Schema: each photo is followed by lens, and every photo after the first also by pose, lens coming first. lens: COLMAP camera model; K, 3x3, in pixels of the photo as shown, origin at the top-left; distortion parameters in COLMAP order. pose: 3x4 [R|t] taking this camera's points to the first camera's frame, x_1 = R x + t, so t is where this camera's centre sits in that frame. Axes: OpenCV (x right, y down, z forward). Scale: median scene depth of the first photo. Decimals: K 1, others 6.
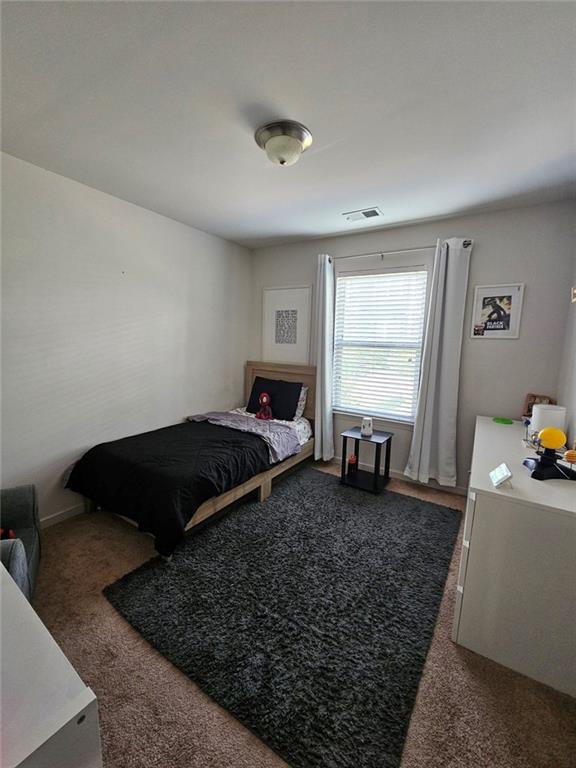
lens RADIAL K [[313.1, 0, 284.4], [0, 313.1, 384.4], [0, 0, 1]] dist [-0.002731, 0.000506]
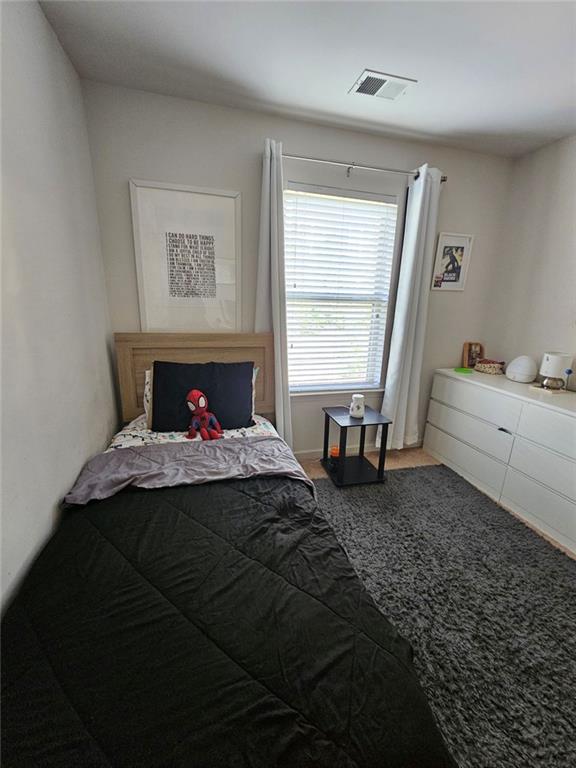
lens RADIAL K [[313.1, 0, 285.1], [0, 313.1, 383.3], [0, 0, 1]] dist [-0.002731, 0.000506]
pose [[0.677023, -0.201058, 0.707966, -0.379480], [0.097701, 0.977999, 0.184315, -0.077875], [-0.729448, -0.055617, 0.681772, 0.575222]]
